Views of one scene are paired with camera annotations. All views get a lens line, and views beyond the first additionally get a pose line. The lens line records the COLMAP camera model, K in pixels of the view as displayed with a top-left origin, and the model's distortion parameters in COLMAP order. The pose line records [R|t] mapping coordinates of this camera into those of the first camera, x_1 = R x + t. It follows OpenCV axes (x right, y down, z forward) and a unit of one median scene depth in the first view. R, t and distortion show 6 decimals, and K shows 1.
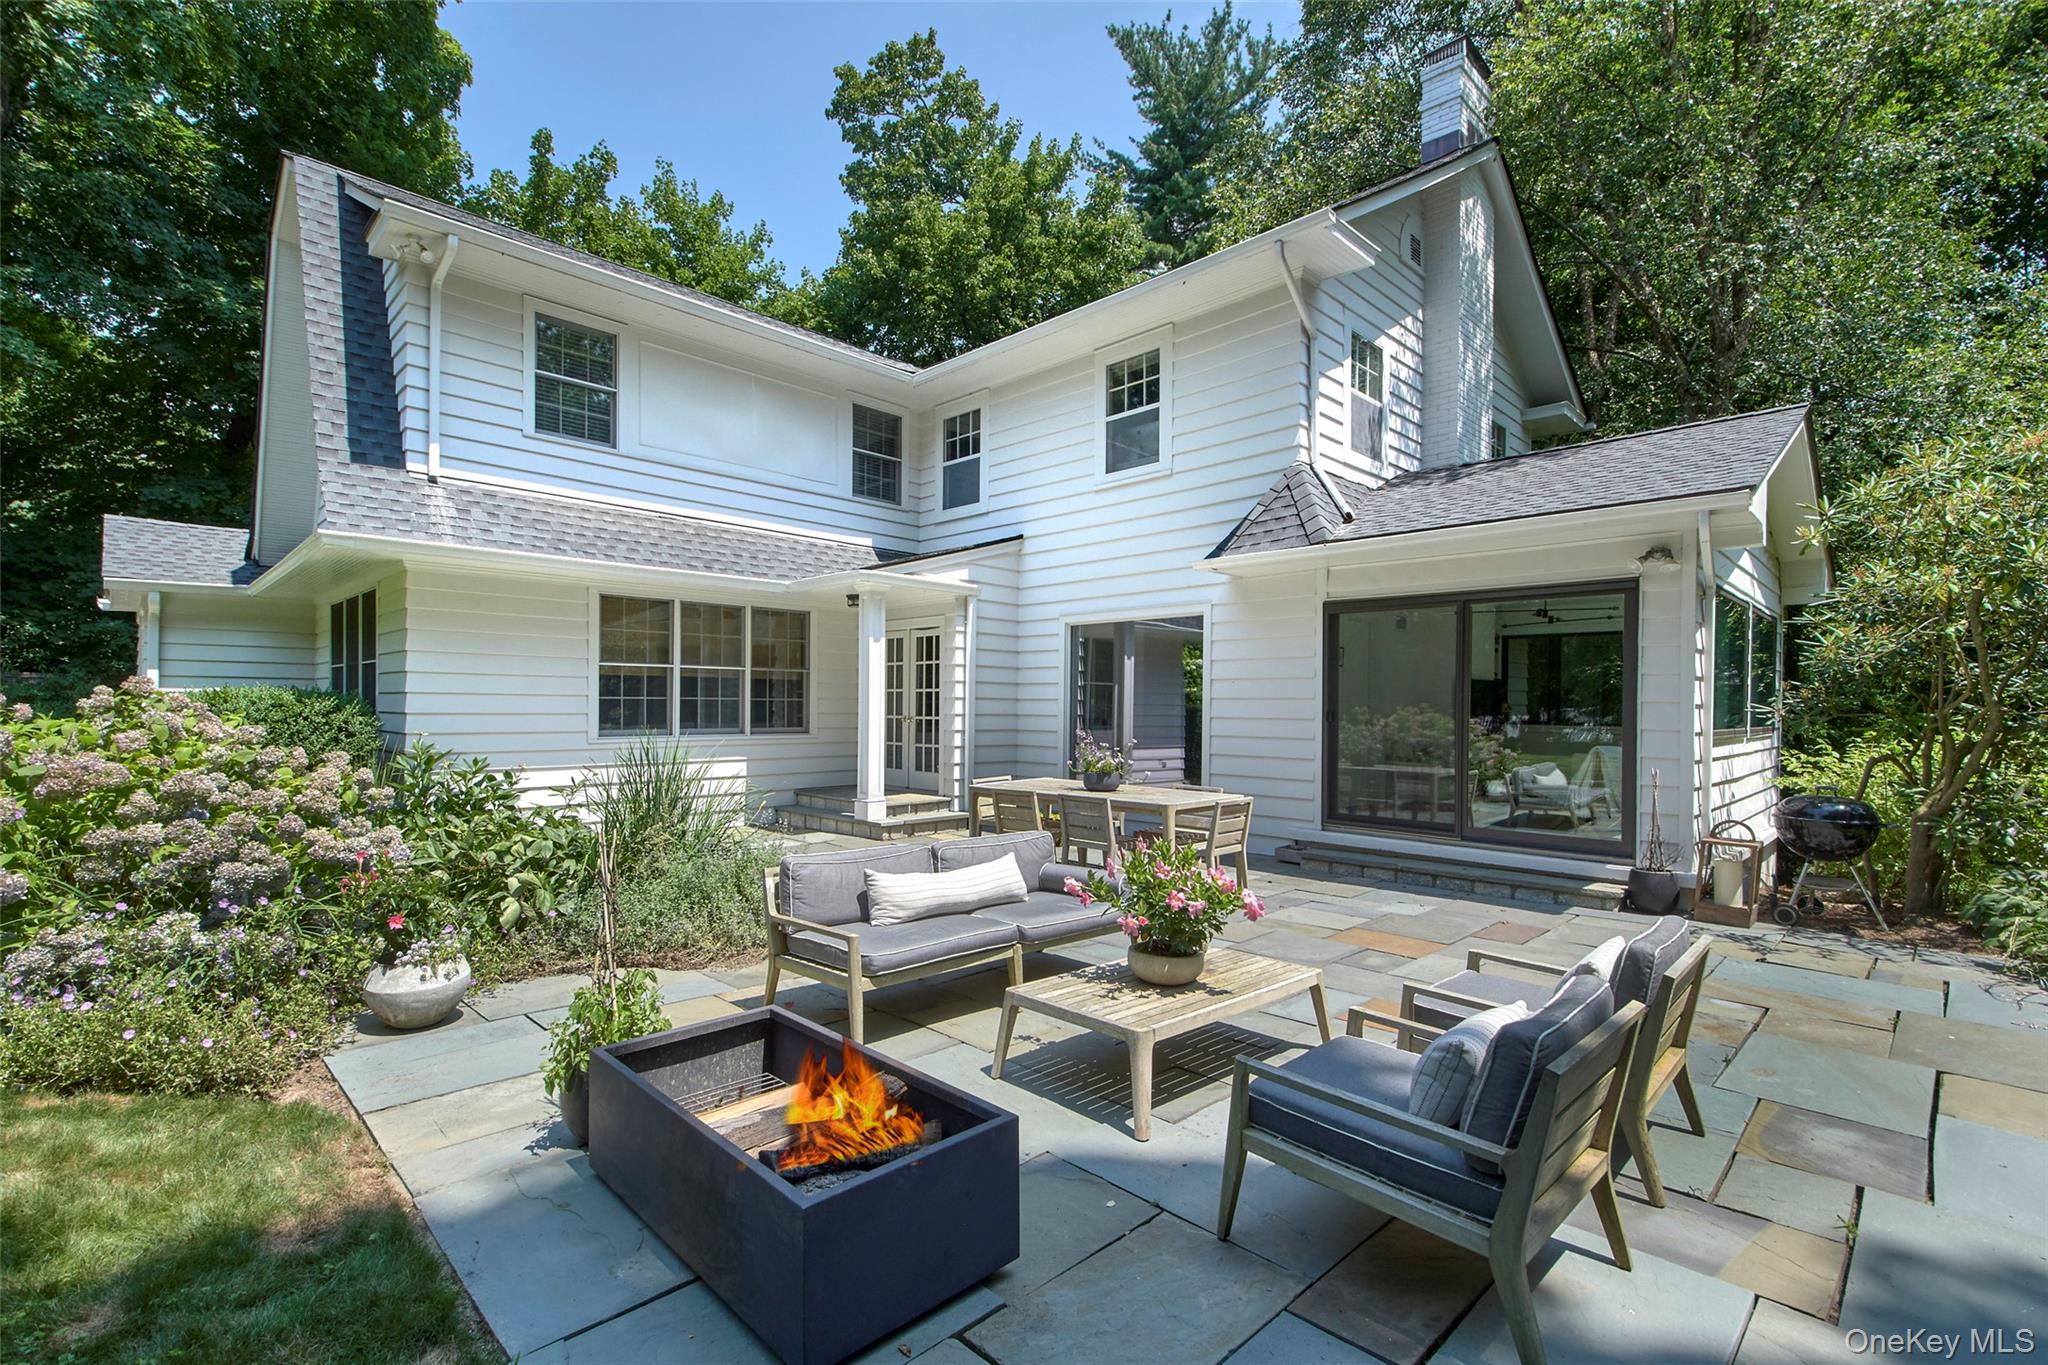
lens RADIAL K [[929.4, 0, 1028.5], [0, 929.4, 700.3], [0, 0, 1]] dist [0.001444, 0.000094]
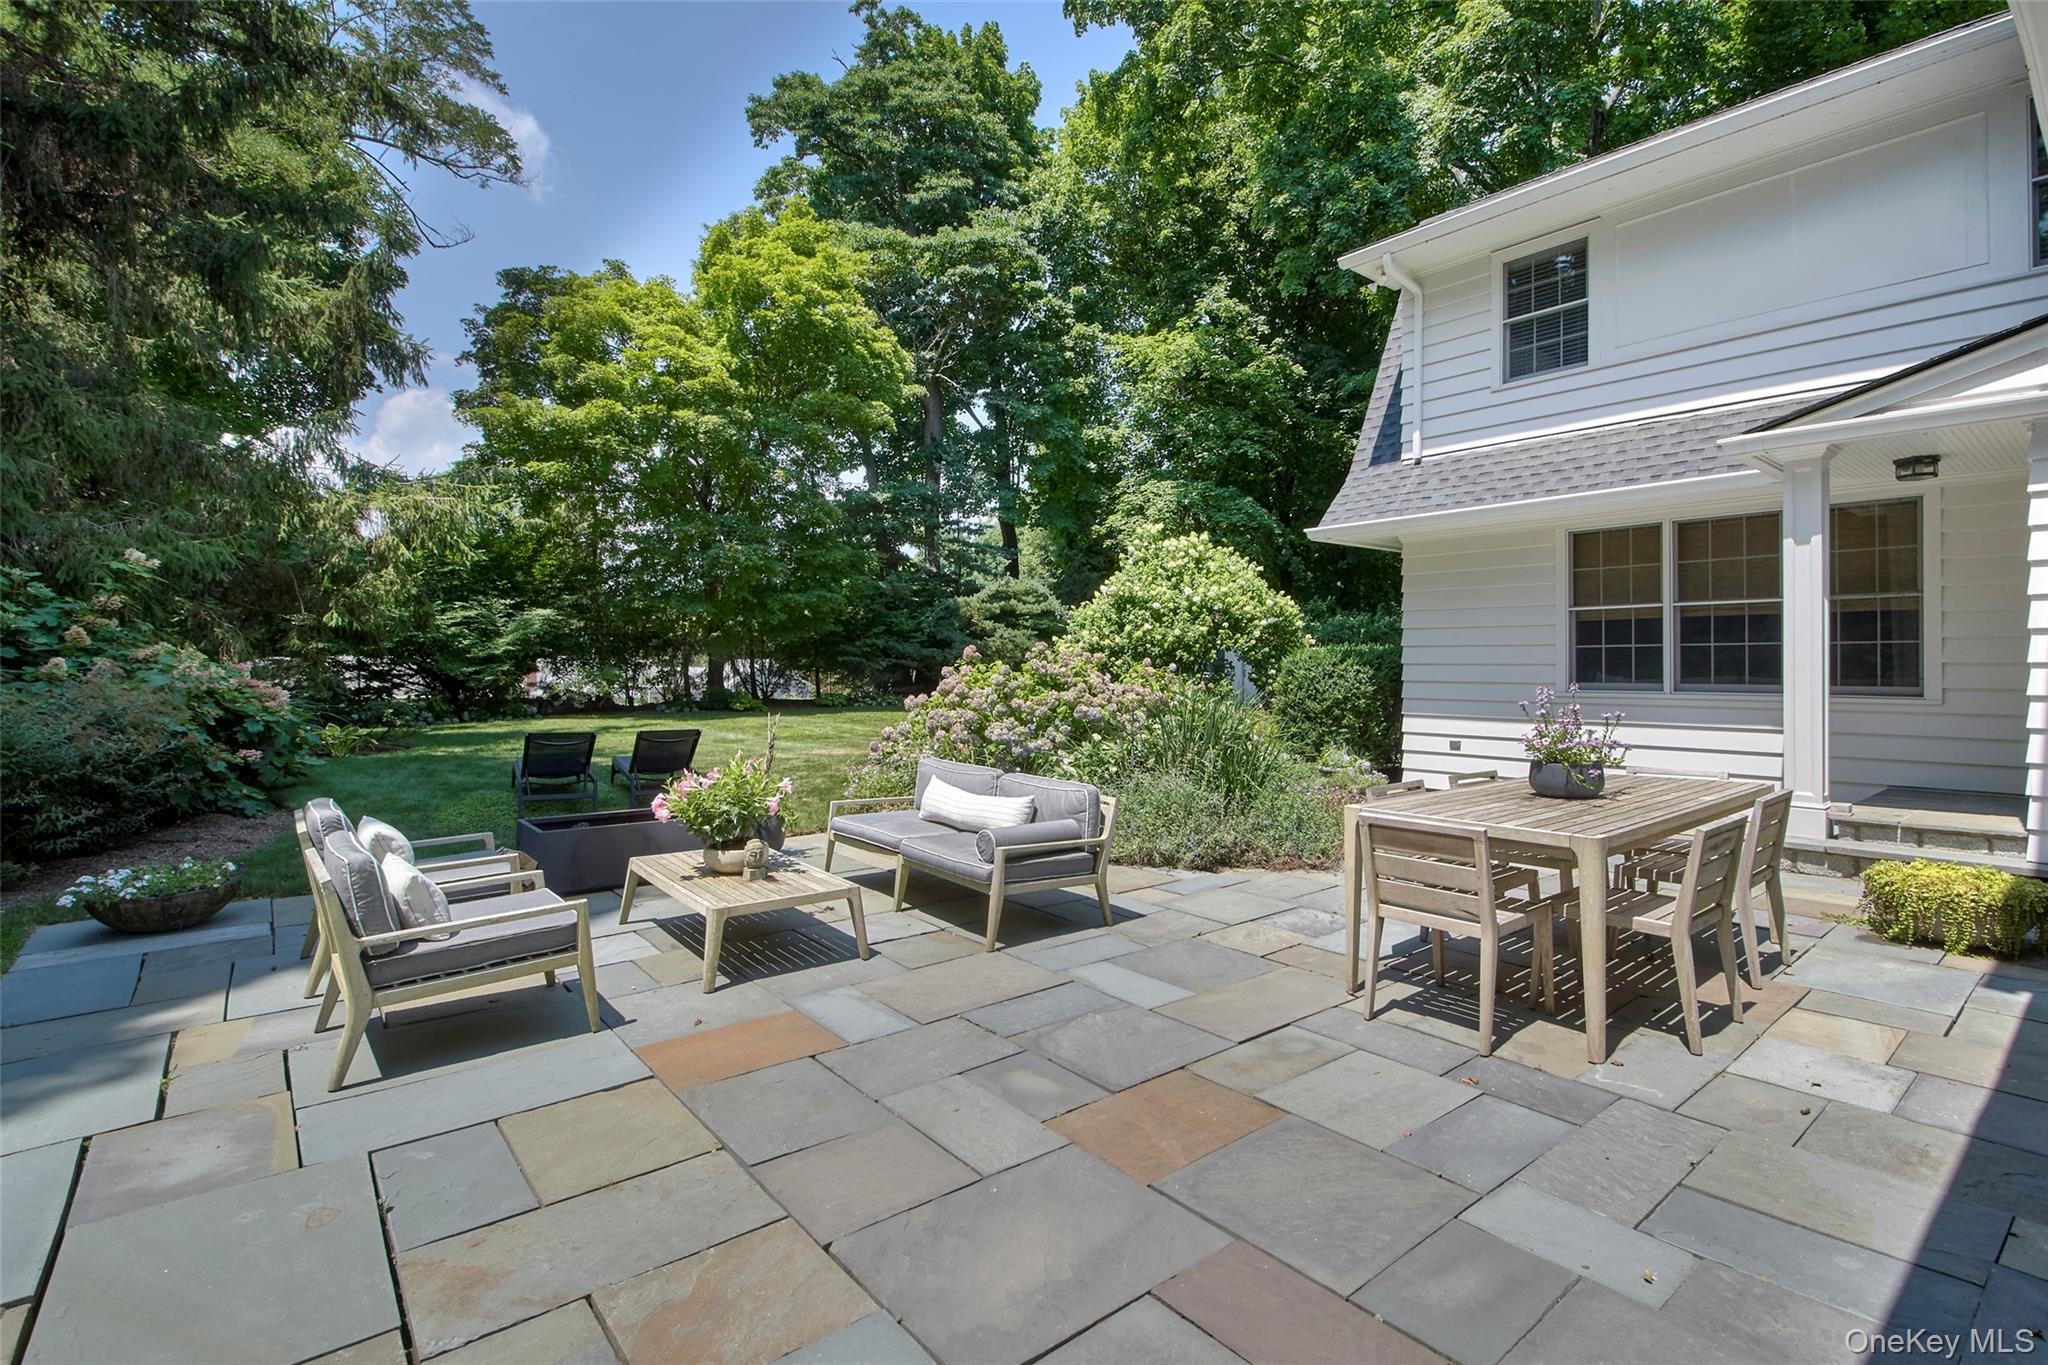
lens RADIAL K [[929.4, 0, 1026.6], [0, 929.4, 670.4], [0, 0, 1]] dist [0.001444, 0.000094]
pose [[-0.101686, -0.000570, -0.994816, 0.495701], [0.005082, 0.999986, -0.001092, 0.018312], [0.994804, -0.005167, -0.101681, 0.564838]]
